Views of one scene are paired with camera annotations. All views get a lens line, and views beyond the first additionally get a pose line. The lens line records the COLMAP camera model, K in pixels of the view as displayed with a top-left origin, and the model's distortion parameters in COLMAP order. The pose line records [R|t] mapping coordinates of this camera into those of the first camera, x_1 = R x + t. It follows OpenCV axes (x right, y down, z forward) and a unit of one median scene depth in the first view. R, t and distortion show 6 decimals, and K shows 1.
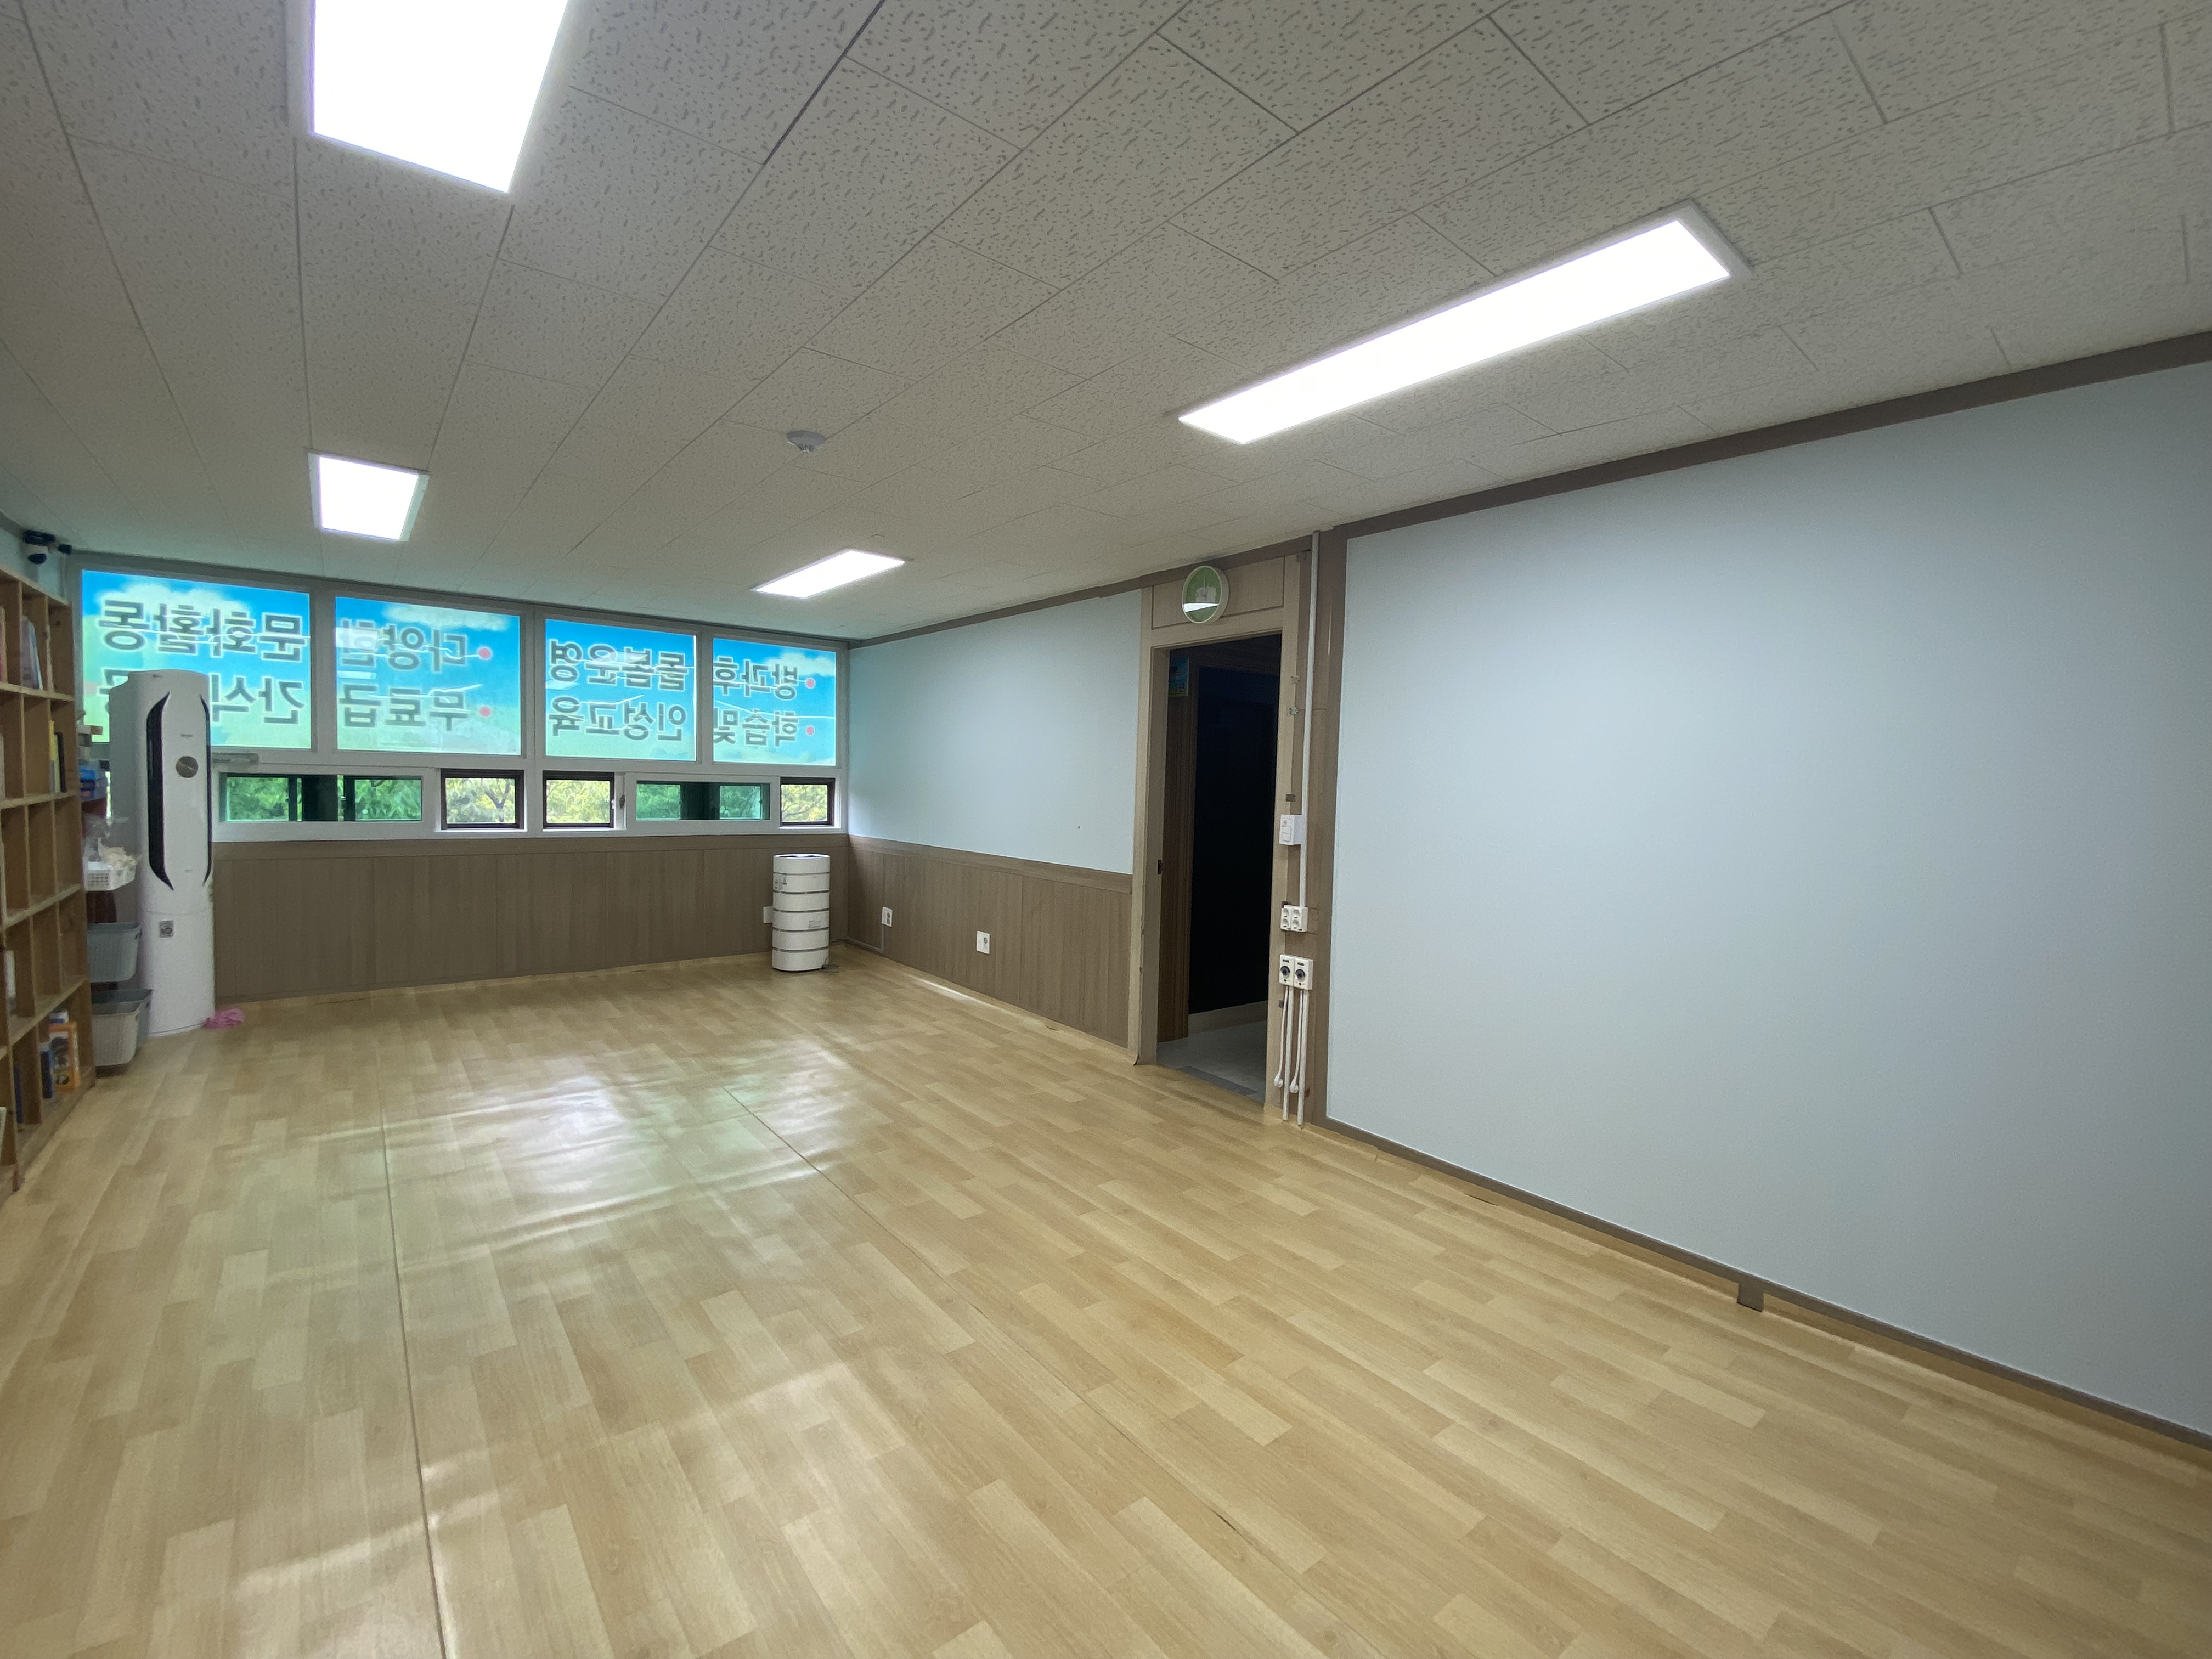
lens RADIAL K [[930.7, 0, 1106.0], [0, 930.7, 829.5], [0, 0, 1]] dist [0.000762, -0.000245]
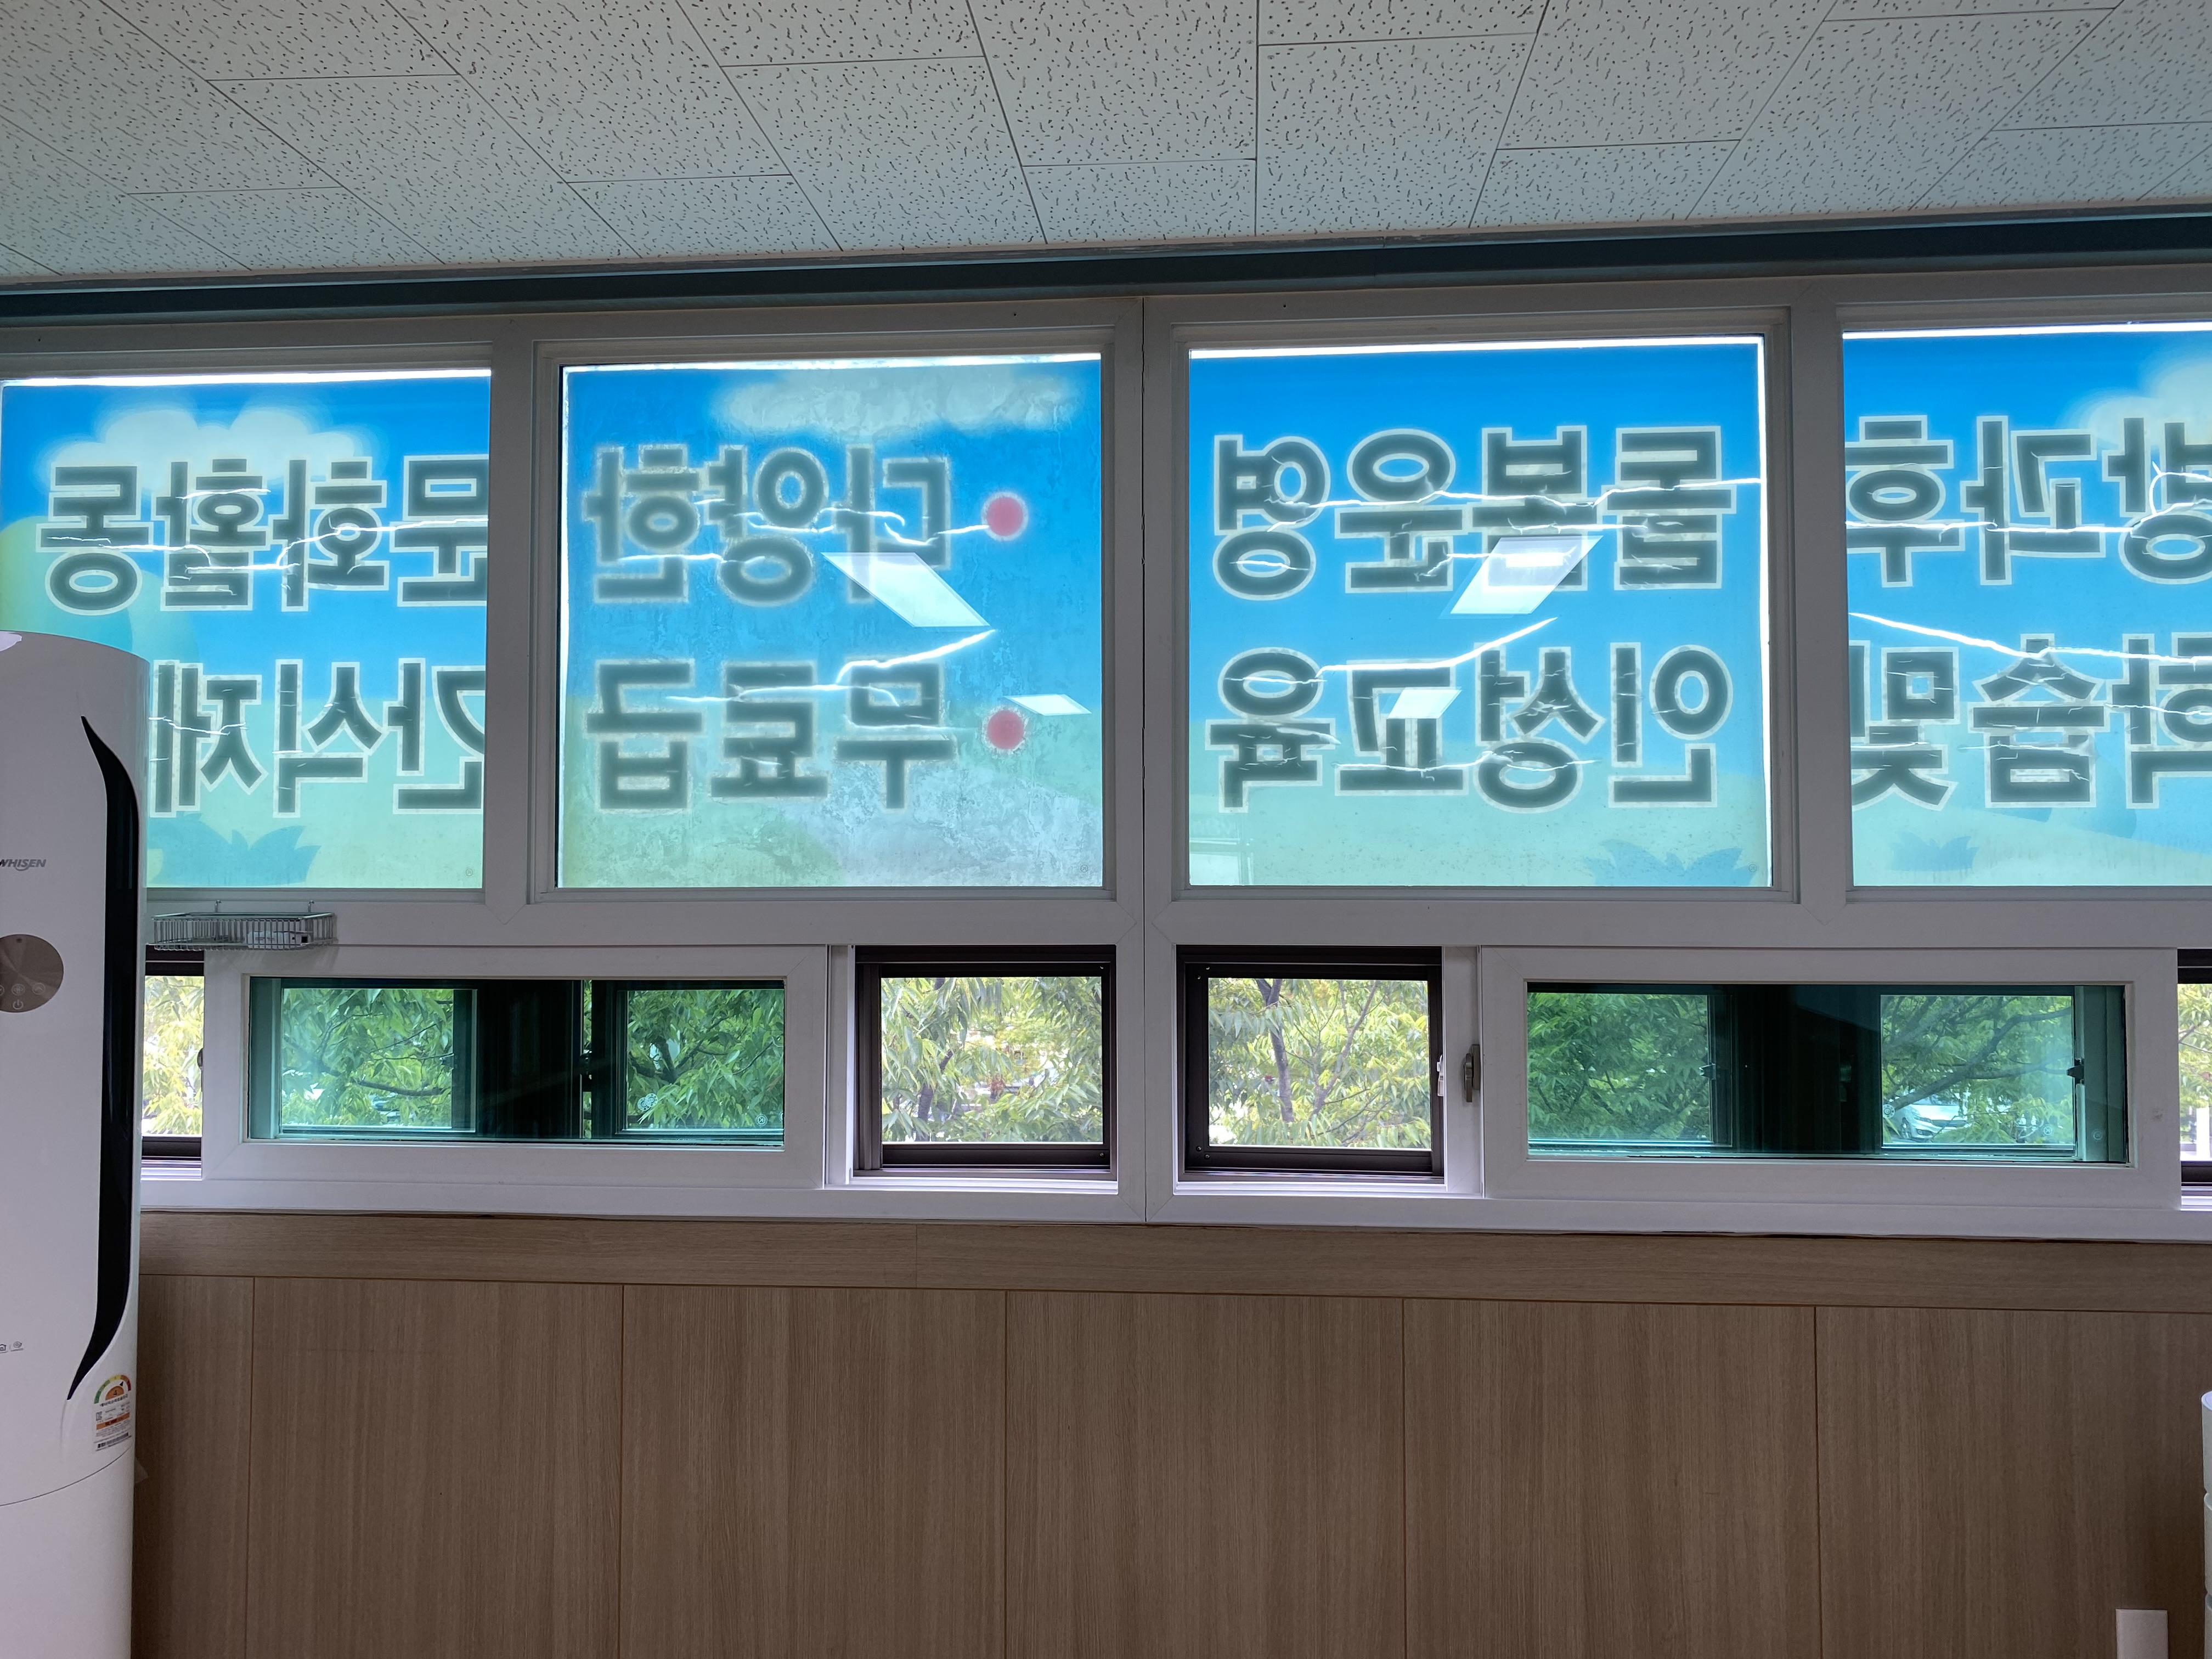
lens RADIAL K [[1688.9, 0, 1106.0], [0, 1688.9, 829.5], [0, 0, 1]] dist [-0.004546, -0.030659]
pose [[0.724393, -0.054988, -0.687191, -0.323439], [-0.016155, 0.995186, -0.096664, -0.052895], [0.689198, 0.081124, 0.720017, 0.695352]]
